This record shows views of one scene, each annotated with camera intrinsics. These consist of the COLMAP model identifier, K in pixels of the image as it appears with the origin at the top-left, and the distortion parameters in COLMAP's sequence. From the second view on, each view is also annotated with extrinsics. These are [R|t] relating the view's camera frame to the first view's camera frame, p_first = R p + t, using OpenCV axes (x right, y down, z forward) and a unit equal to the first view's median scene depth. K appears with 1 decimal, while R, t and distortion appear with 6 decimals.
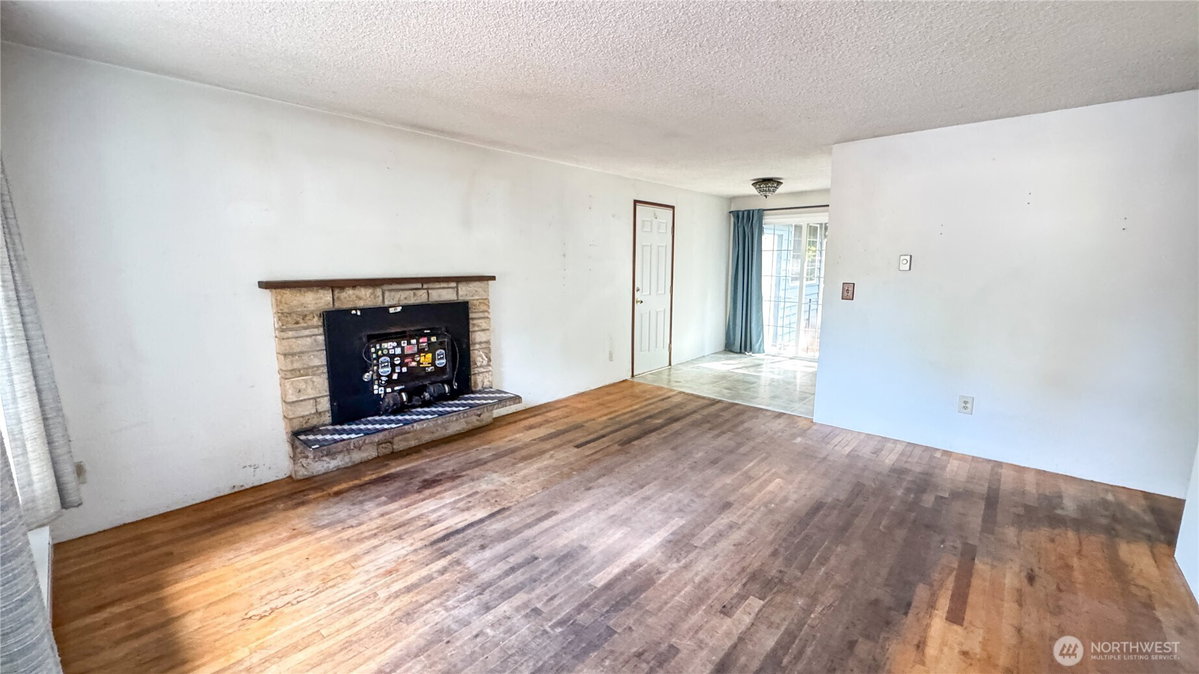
lens RADIAL K [[478.0, 0, 598.6], [0, 478.0, 340.5], [0, 0, 1]] dist [-0.003416, 0.000226]
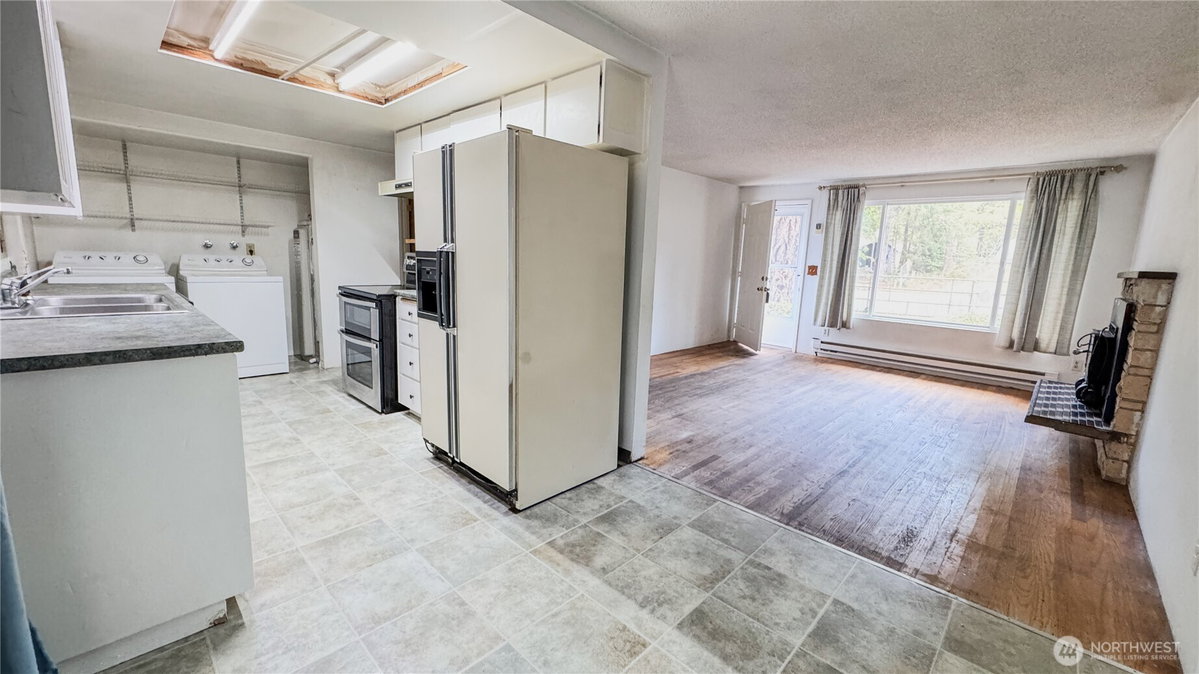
lens RADIAL K [[478.0, 0, 597.8], [0, 478.0, 335.9], [0, 0, 1]] dist [-0.003416, 0.000226]
pose [[-0.998074, -0.047611, 0.039763, 0.639415], [-0.032240, 0.945777, 0.323212, -0.293413], [-0.052996, 0.321308, -0.945491, 2.071167]]
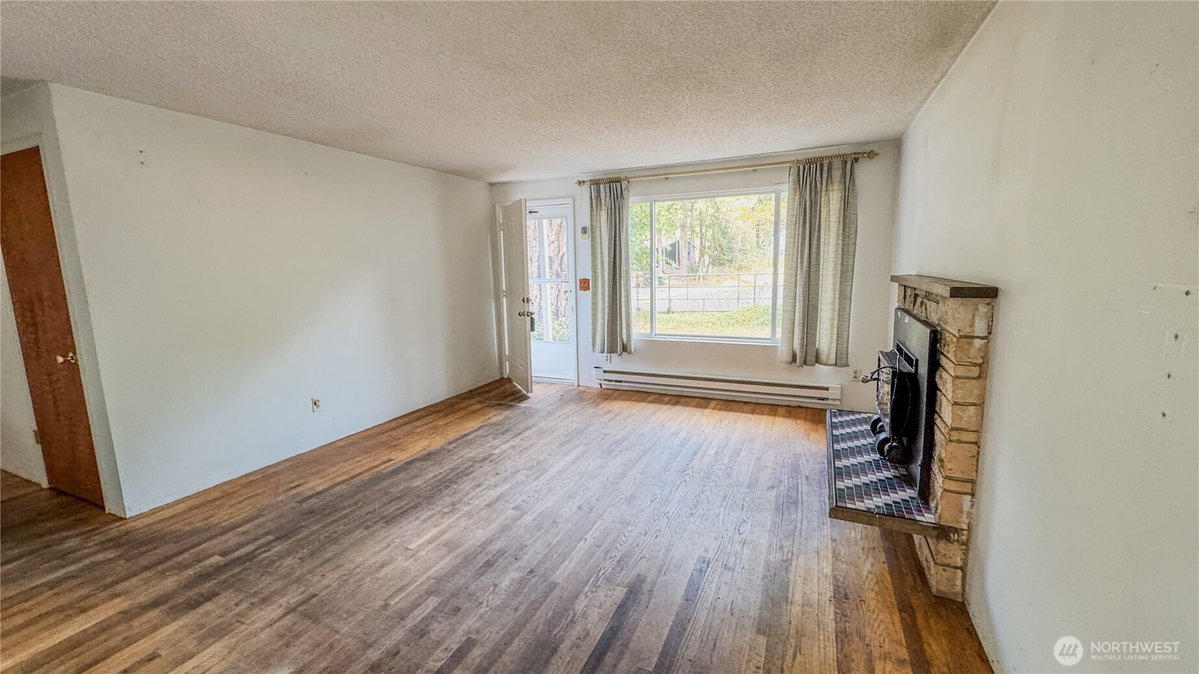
lens RADIAL K [[478.0, 0, 598.7], [0, 478.0, 336.0], [0, 0, 1]] dist [-0.003416, 0.000226]
pose [[-0.954673, 0.063032, -0.290906, 0.274922], [-0.029006, 0.952969, 0.301676, -0.260565], [0.296239, 0.296440, -0.907946, 1.588222]]
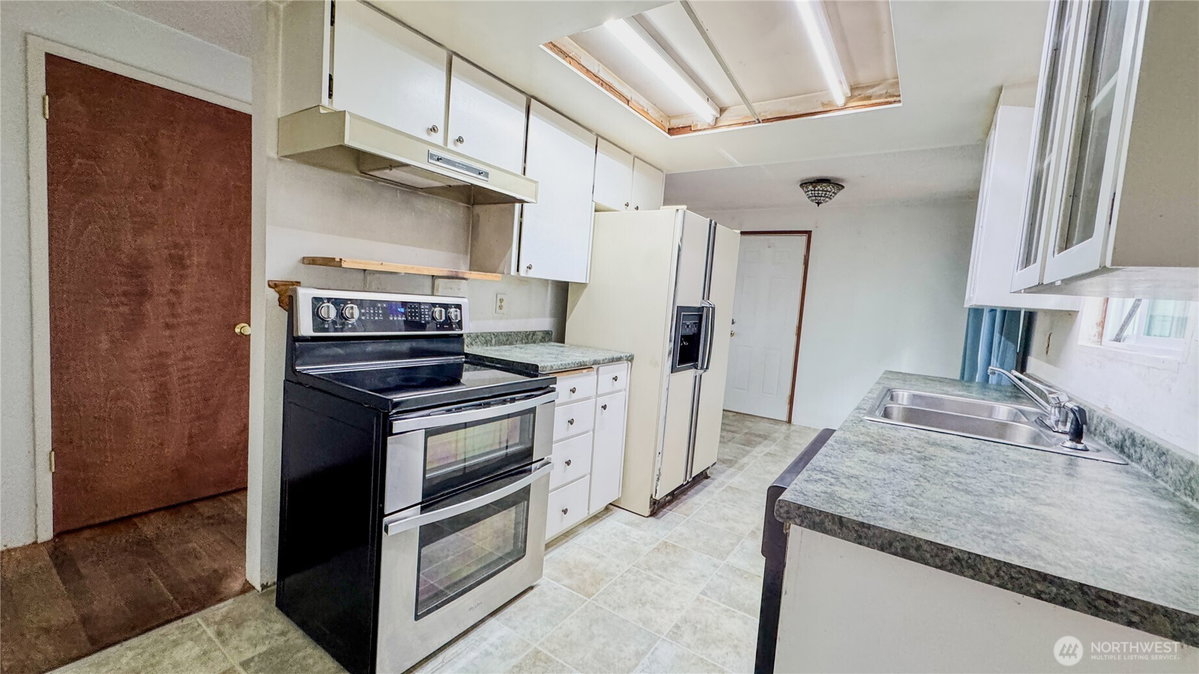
lens RADIAL K [[478.0, 0, 601.9], [0, 478.0, 335.3], [0, 0, 1]] dist [-0.003416, 0.000226]
pose [[0.121197, 0.093802, -0.988186, 1.744638], [-0.230607, 0.970948, 0.063882, -0.133753], [0.965470, 0.220140, 0.139308, 1.064951]]
